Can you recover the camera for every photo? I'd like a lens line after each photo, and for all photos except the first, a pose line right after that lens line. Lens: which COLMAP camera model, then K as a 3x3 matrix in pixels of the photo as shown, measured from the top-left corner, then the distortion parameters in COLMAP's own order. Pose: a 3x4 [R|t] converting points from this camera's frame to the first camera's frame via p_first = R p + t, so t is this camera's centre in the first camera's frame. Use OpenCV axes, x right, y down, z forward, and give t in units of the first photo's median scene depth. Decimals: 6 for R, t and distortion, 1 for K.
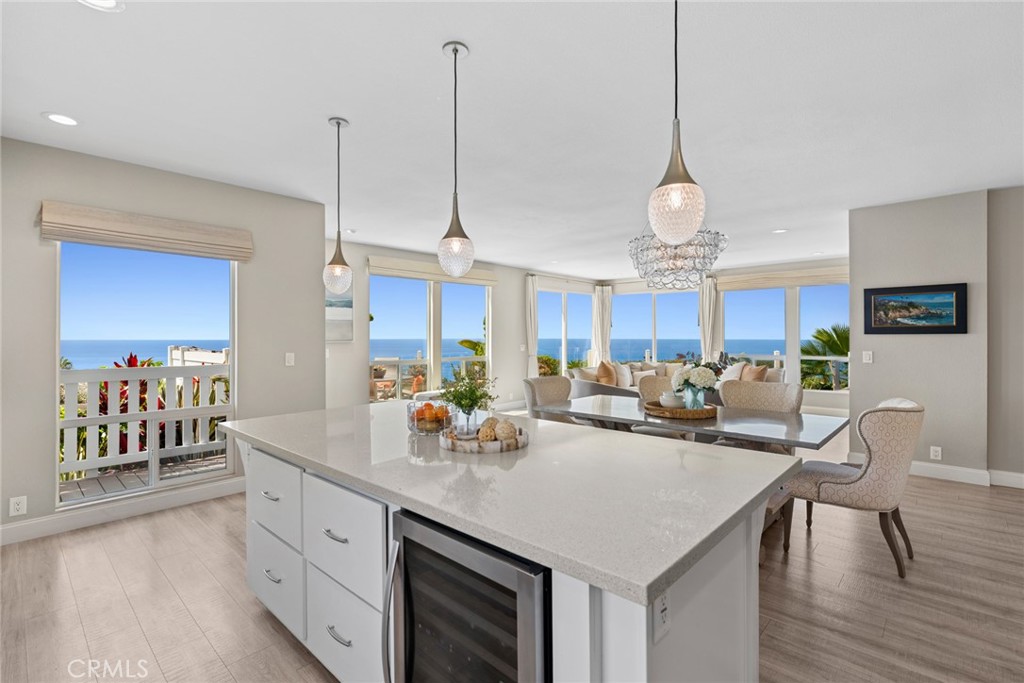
lens RADIAL K [[473.0, 0, 514.3], [0, 473.0, 338.9], [0, 0, 1]] dist [0.002988, 0.000602]
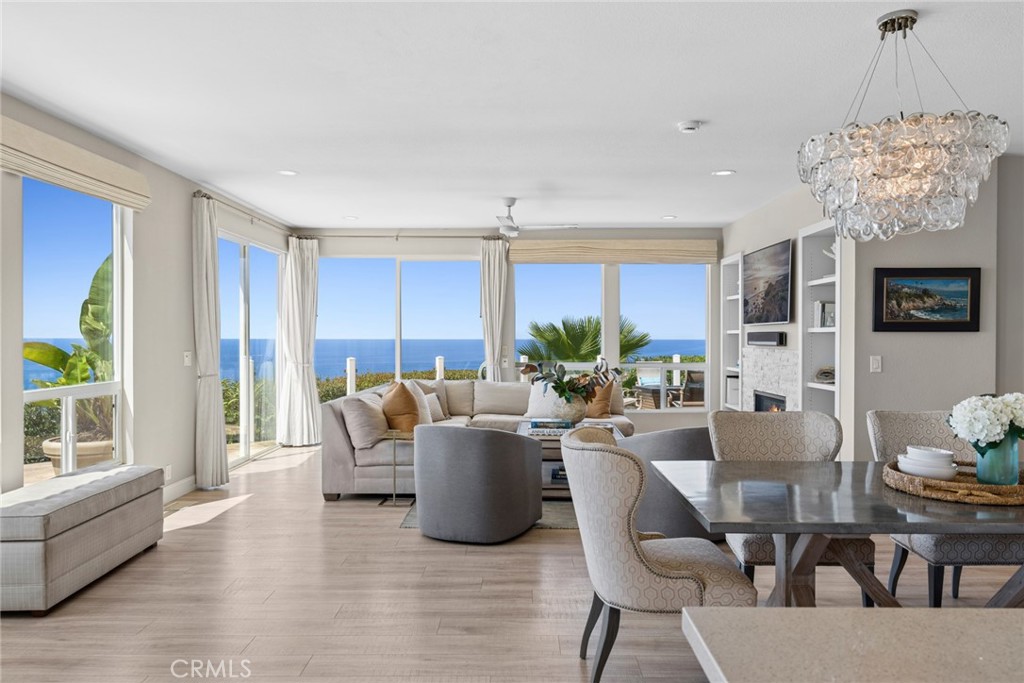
lens RADIAL K [[702.3, 0, 512.0], [0, 702.3, 341.5], [0, 0, 1]] dist [0.000010, 0.001231]
pose [[0.742235, -0.002903, 0.670133, -0.276243], [0.000097, 0.999991, 0.004225, 0.000150], [-0.670139, -0.003071, 0.742229, 0.437322]]
